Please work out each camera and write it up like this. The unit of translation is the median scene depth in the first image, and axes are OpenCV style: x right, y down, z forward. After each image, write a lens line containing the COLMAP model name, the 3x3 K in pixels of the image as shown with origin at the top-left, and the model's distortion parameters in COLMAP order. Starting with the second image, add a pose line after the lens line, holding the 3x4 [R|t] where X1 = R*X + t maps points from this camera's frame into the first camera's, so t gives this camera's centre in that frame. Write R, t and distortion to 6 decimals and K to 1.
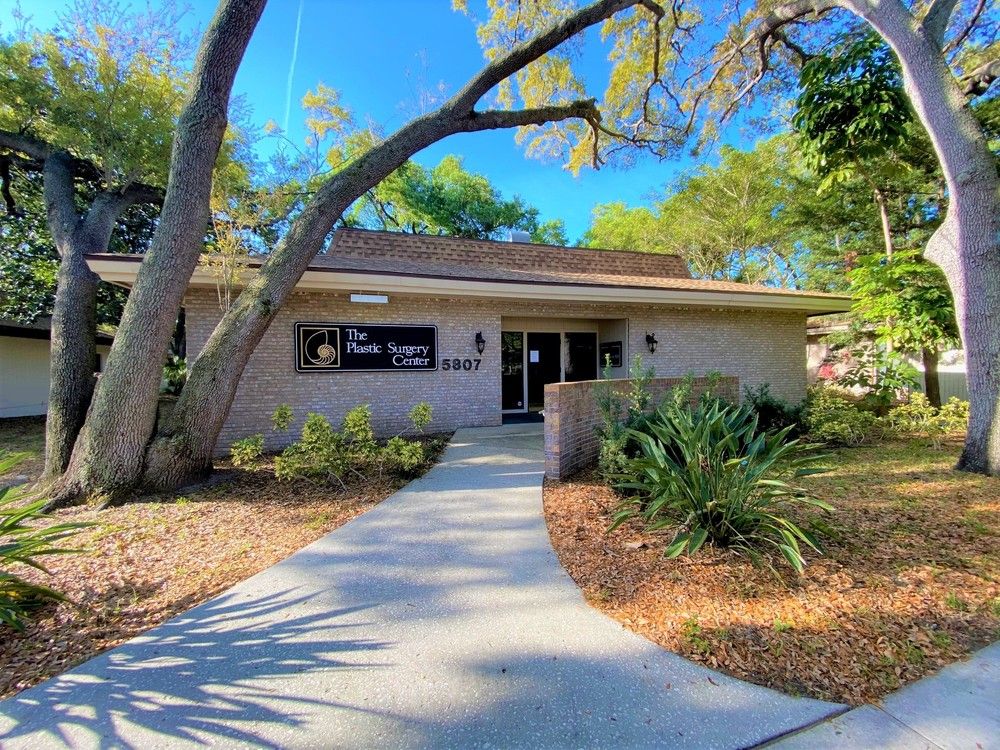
lens RADIAL K [[406.5, 0, 500.0], [0, 406.5, 375.0], [0, 0, 1]] dist [0.026460, -0.024498]
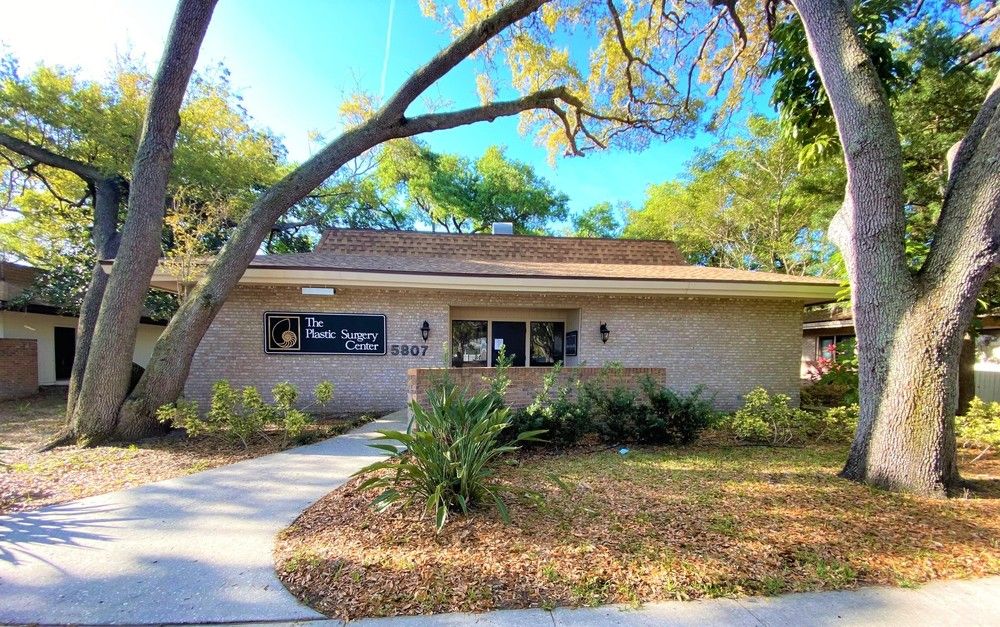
lens RADIAL K [[407.0, 0, 501.4], [0, 407.0, 376.4], [0, 0, 1]] dist [0.019992, -0.020449]
pose [[0.979520, 0.032662, -0.198679, 0.405978], [-0.025923, 0.999000, 0.036427, -0.002064], [0.199670, -0.030531, 0.979387, -0.035783]]
